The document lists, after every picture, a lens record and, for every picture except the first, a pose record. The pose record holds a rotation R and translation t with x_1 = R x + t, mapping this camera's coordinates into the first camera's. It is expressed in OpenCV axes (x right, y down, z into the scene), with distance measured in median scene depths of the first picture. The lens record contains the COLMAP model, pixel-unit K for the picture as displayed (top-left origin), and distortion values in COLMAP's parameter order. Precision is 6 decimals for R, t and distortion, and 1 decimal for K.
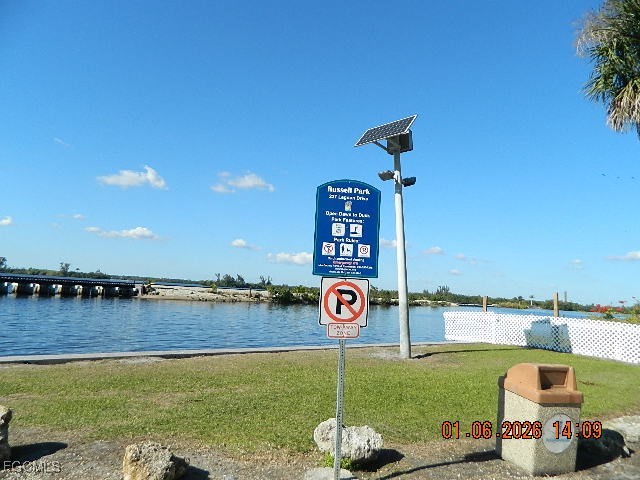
lens RADIAL K [[462.6, 0, 321.6], [0, 462.6, 238.3], [0, 0, 1]] dist [-0.009761, -0.002946]
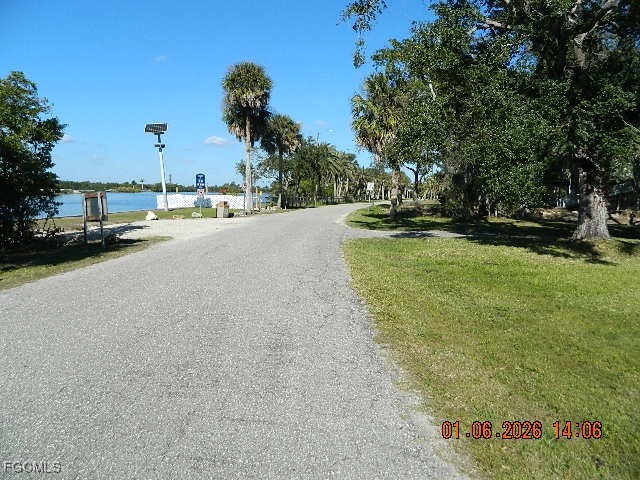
lens RADIAL K [[462.6, 0, 319.7], [0, 462.6, 239.7], [0, 0, 1]] dist [-0.009761, -0.002946]
pose [[0.697735, -0.123046, 0.705710, -0.075376], [-0.057892, 0.972230, 0.226753, -0.017248], [-0.714013, -0.199068, 0.671235, -0.102046]]
